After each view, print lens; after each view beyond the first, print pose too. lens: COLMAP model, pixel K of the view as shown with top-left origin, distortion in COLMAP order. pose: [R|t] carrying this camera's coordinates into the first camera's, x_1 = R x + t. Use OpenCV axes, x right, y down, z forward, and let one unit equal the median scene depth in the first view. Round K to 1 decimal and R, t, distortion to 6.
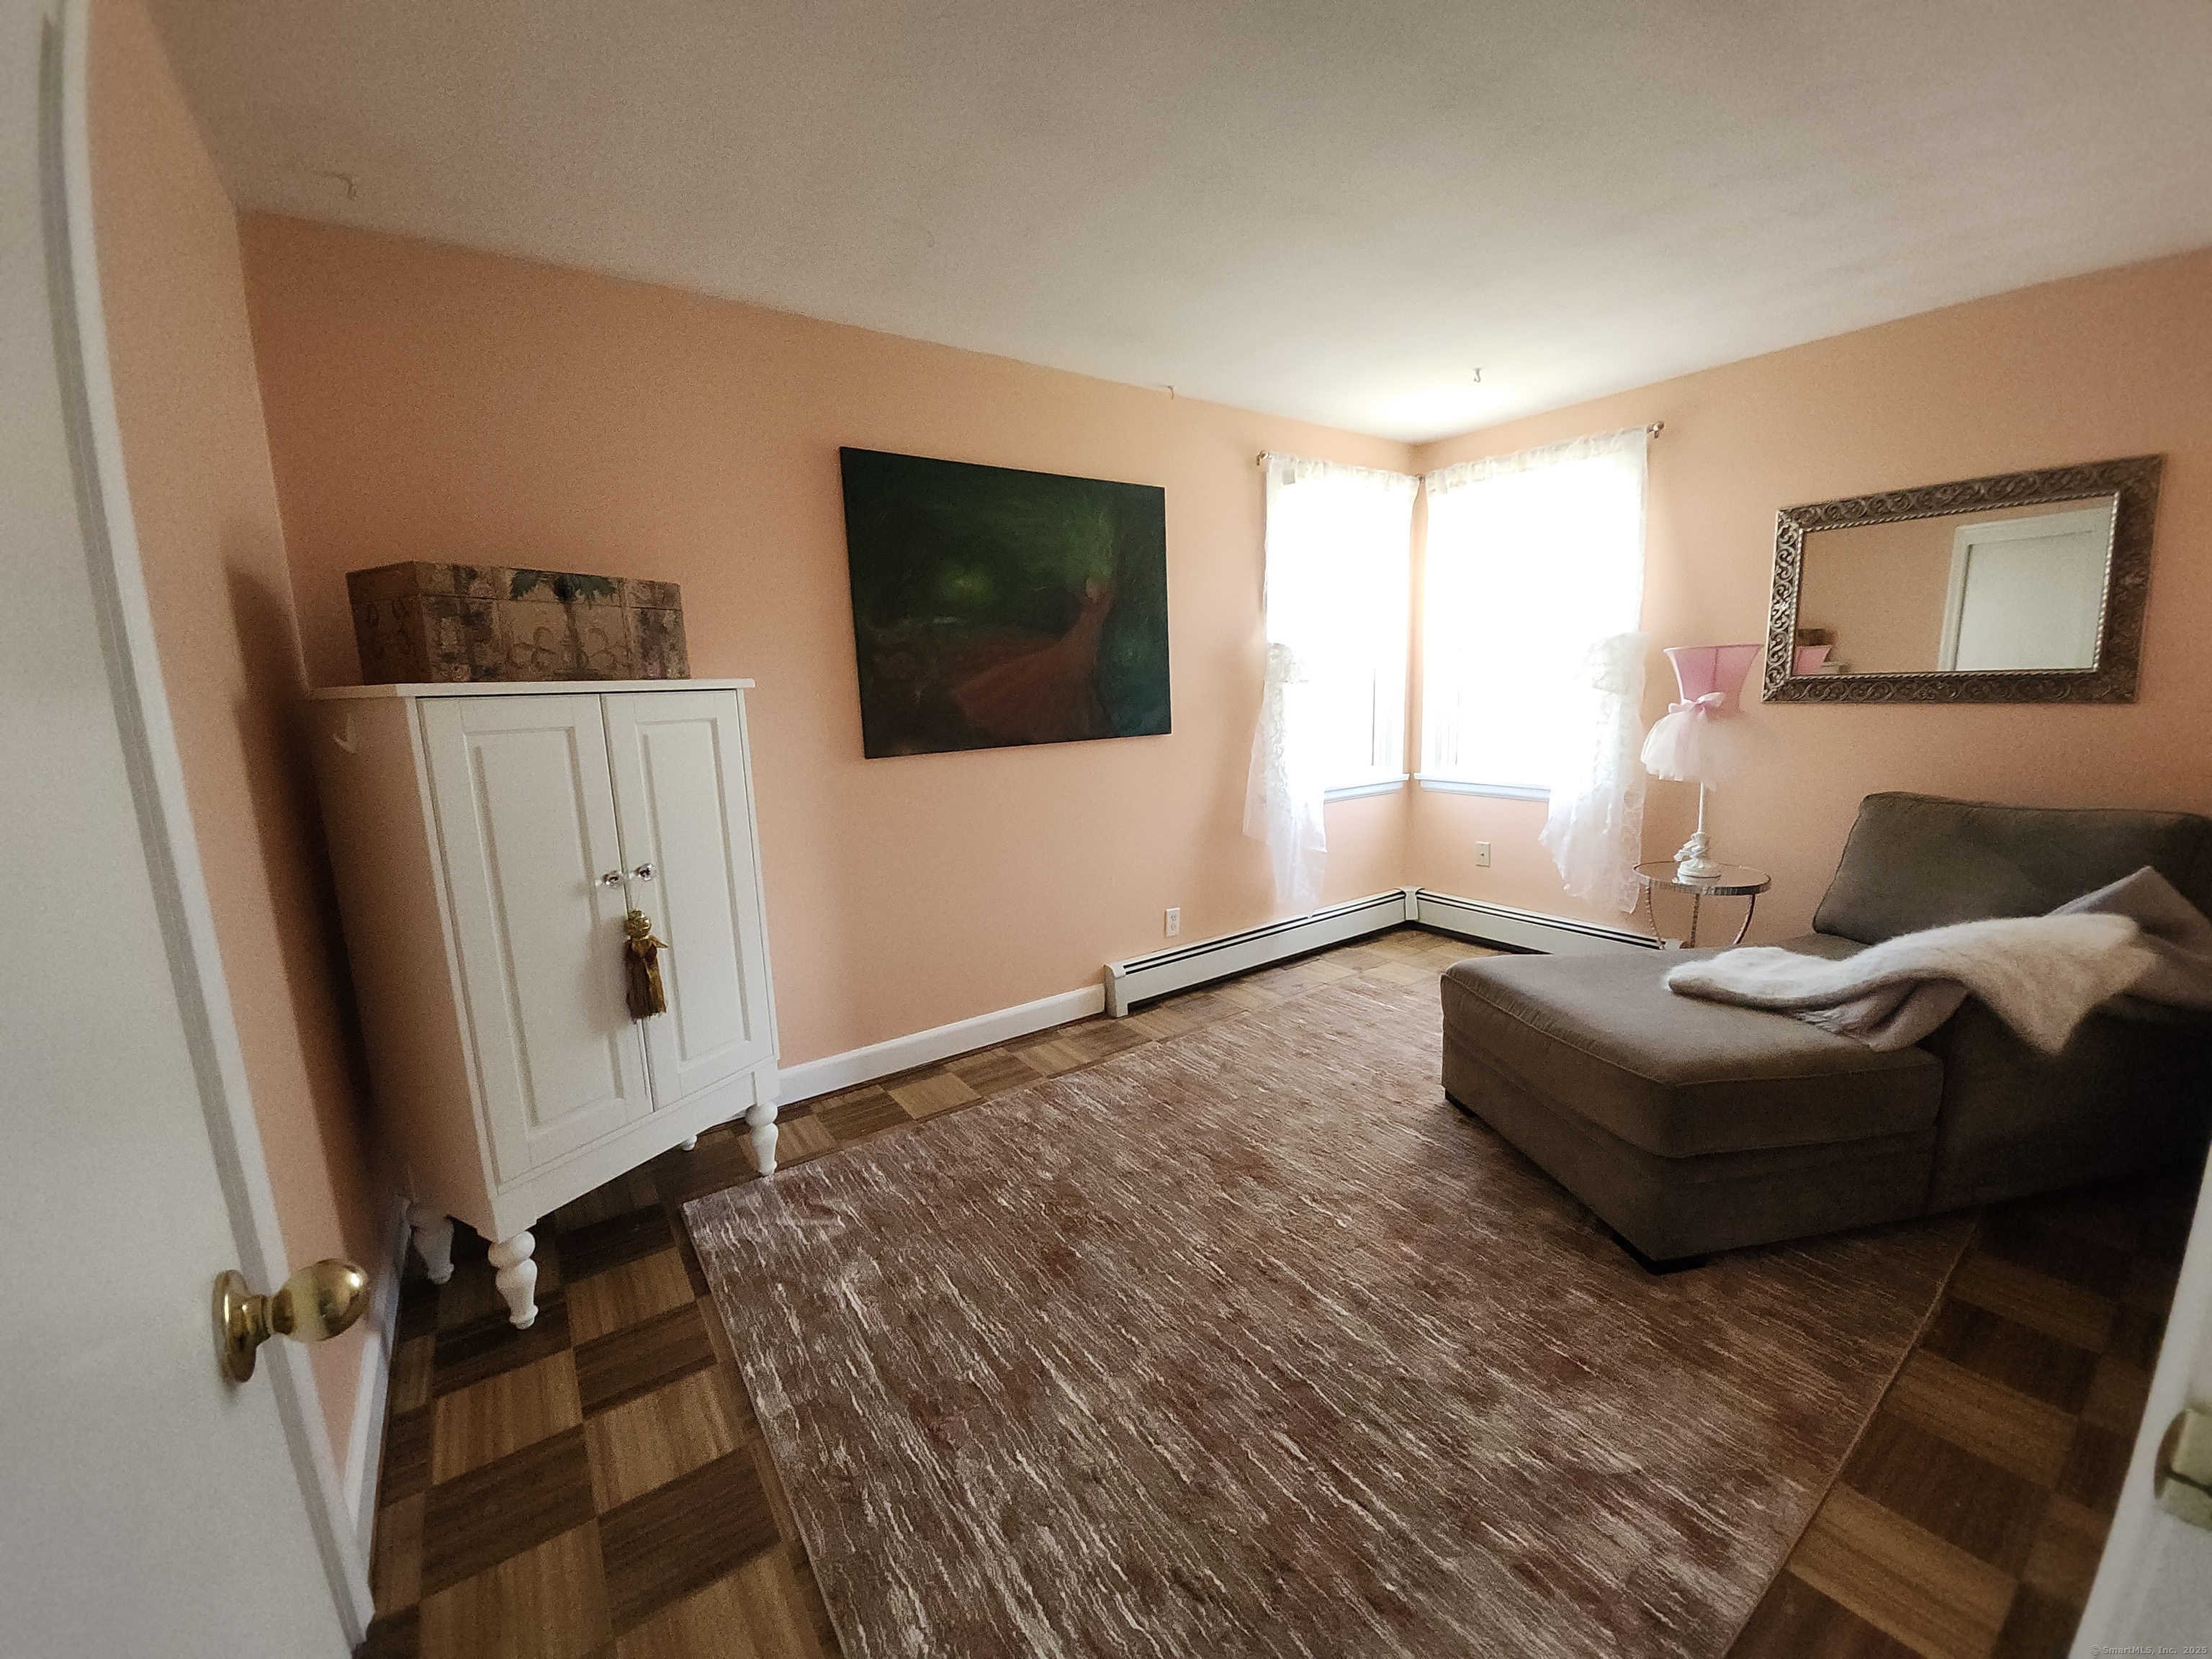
lens RADIAL K [[871.7, 0, 1113.0], [0, 871.7, 844.1], [0, 0, 1]] dist [-0.003495, -0.009880]
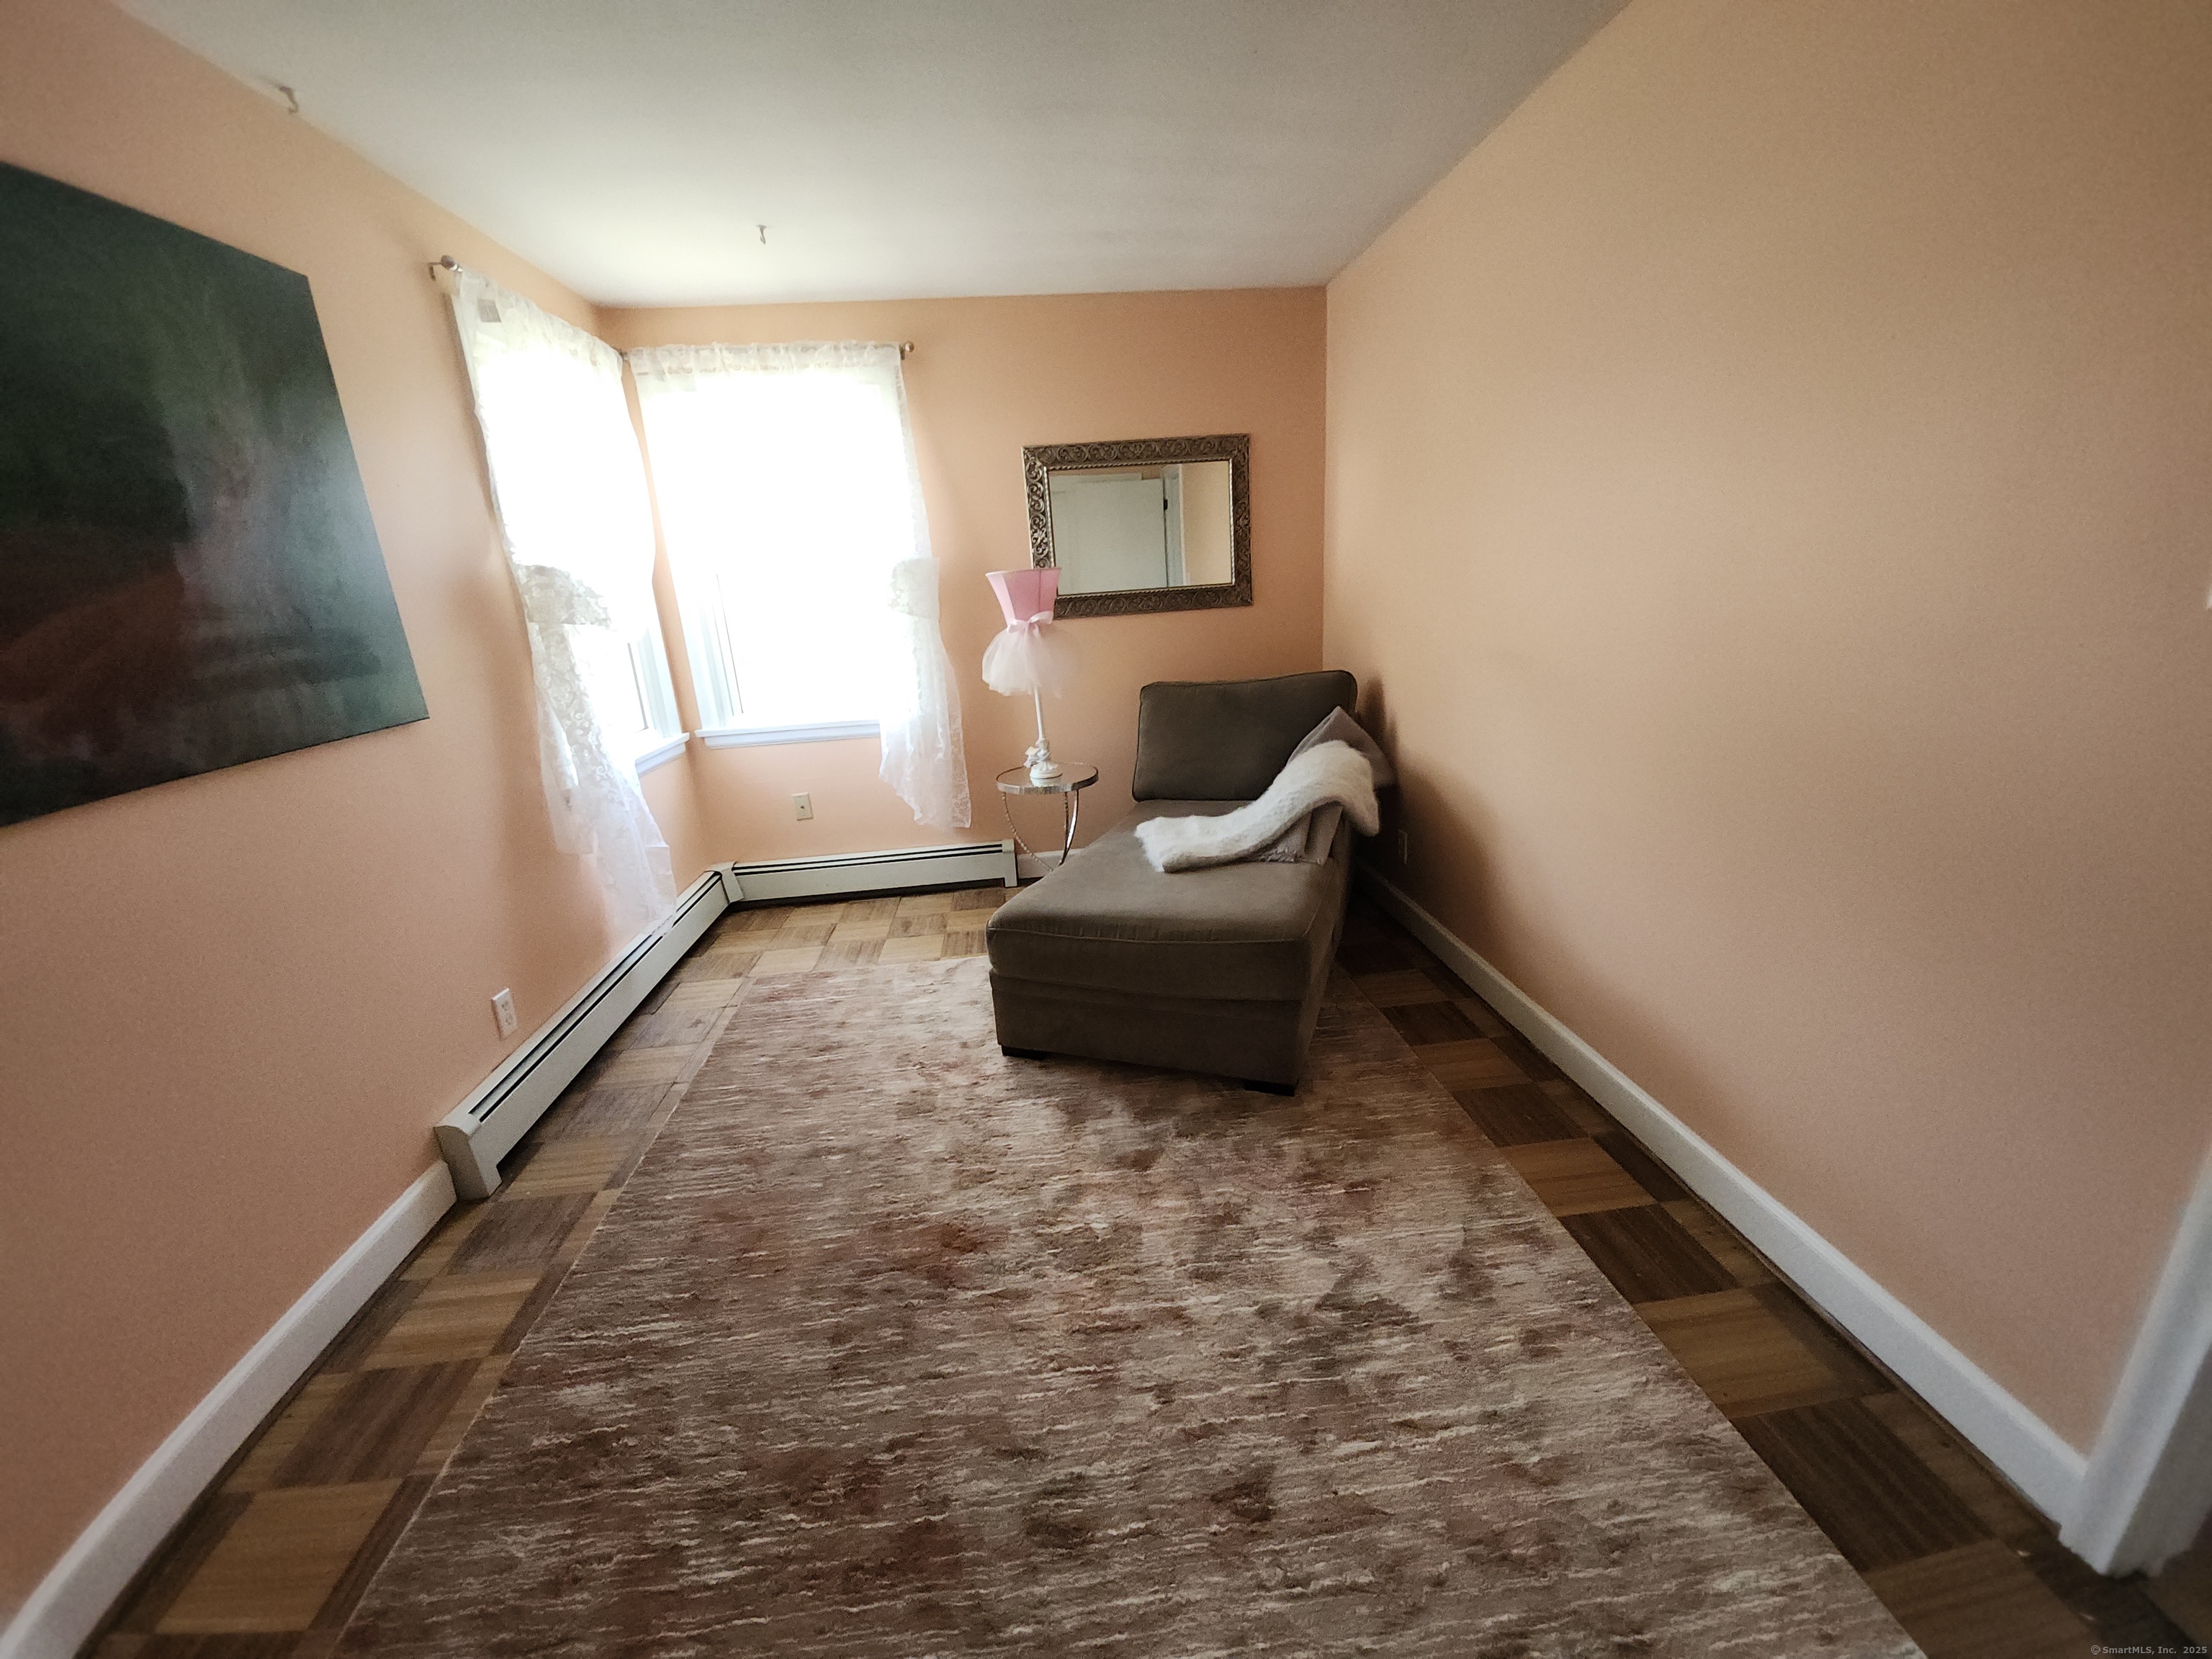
lens RADIAL K [[871.7, 0, 1113.0], [0, 871.7, 844.1], [0, 0, 1]] dist [-0.003495, -0.009880]
pose [[0.483038, -0.254248, 0.837874, -0.263382], [0.200617, 0.963595, 0.176741, -0.063747], [-0.852307, 0.082719, 0.516459, 0.353943]]
